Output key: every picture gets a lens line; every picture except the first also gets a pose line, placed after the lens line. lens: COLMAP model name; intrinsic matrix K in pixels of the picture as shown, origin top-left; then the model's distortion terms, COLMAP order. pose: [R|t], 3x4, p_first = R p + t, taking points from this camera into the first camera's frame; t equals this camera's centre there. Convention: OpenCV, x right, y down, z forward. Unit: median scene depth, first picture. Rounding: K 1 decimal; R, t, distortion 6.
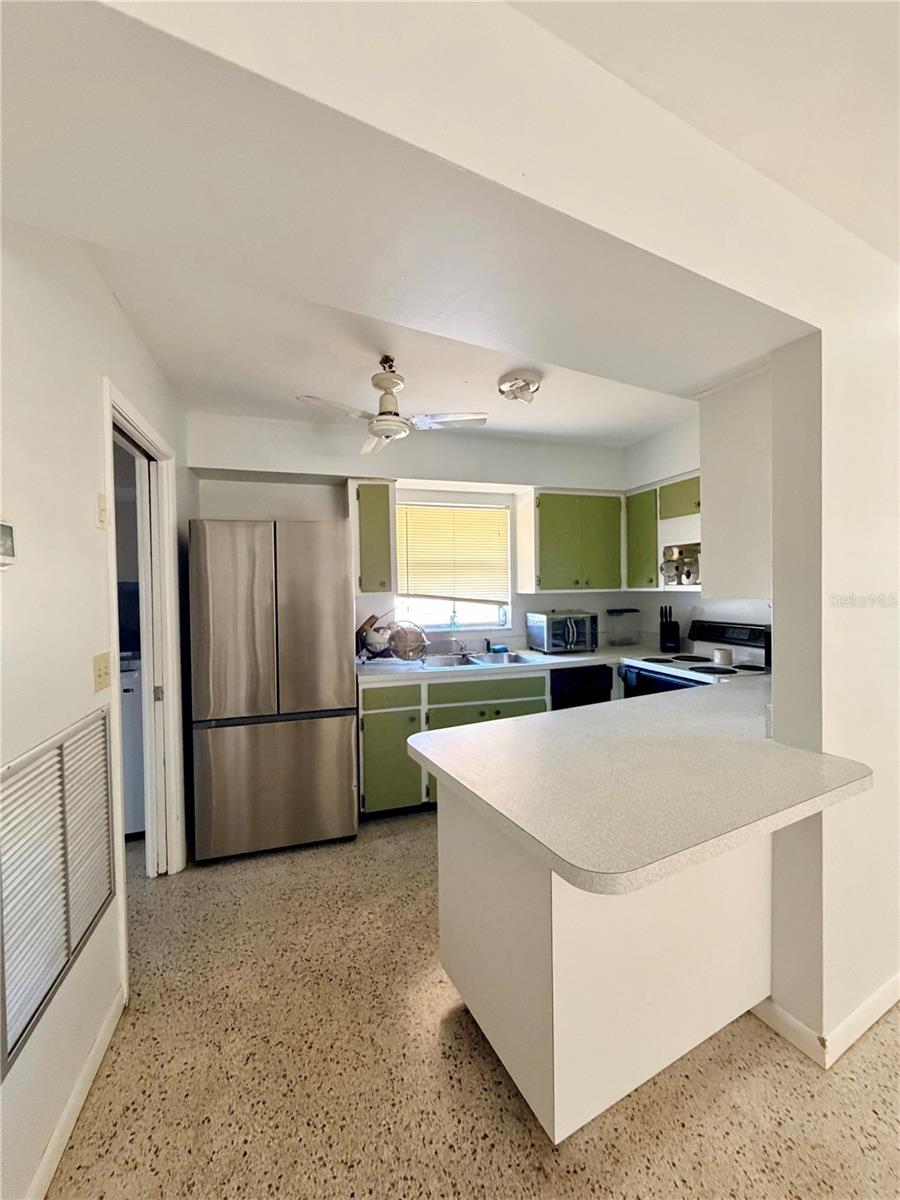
lens RADIAL K [[471.3, 0, 450.0], [0, 471.3, 600.0], [0, 0, 1]] dist [-0.000866, -0.000113]
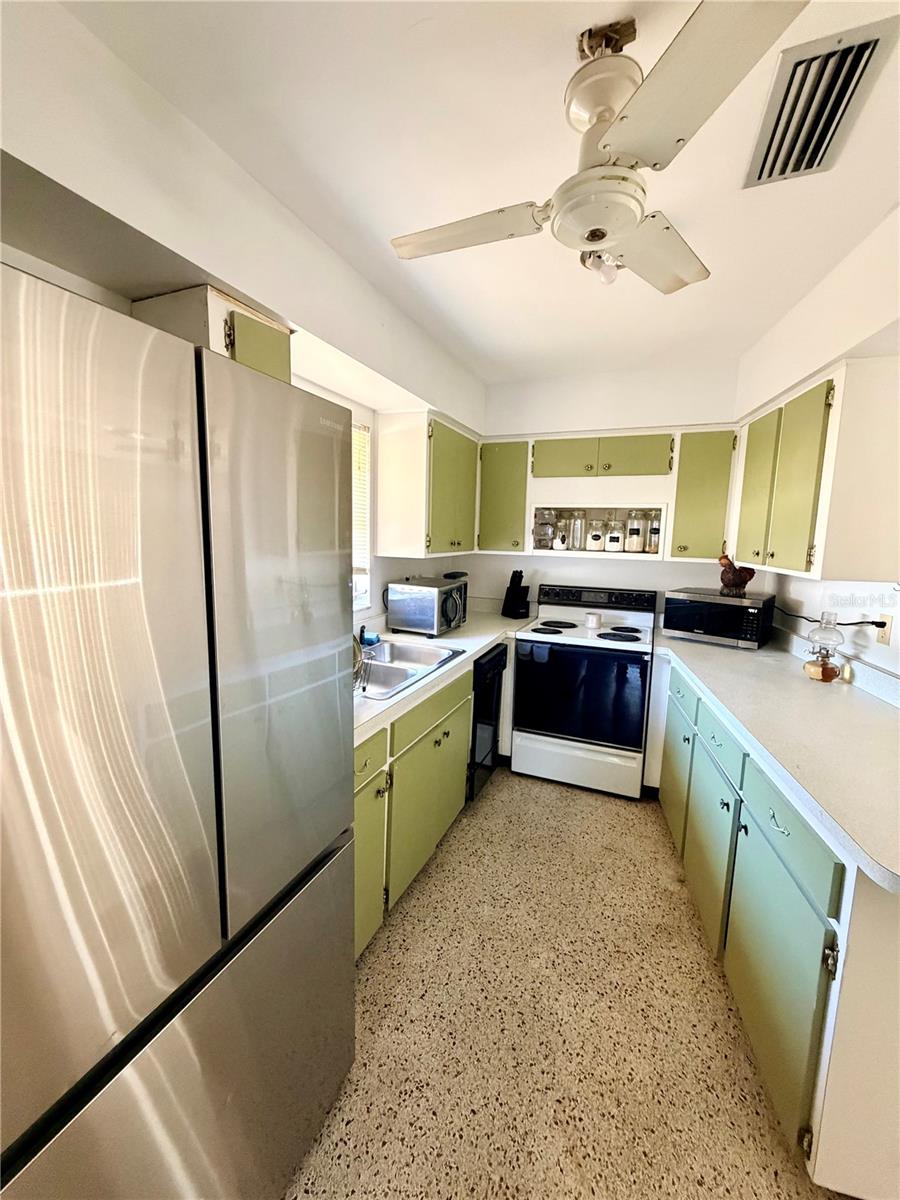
lens RADIAL K [[471.3, 0, 450.0], [0, 471.3, 600.0], [0, 0, 1]] dist [-0.000866, -0.000113]
pose [[0.654149, -0.074567, 0.752681, -0.360776], [-0.011286, 0.994055, 0.108288, -0.030145], [-0.756281, -0.079332, 0.649419, 0.496526]]
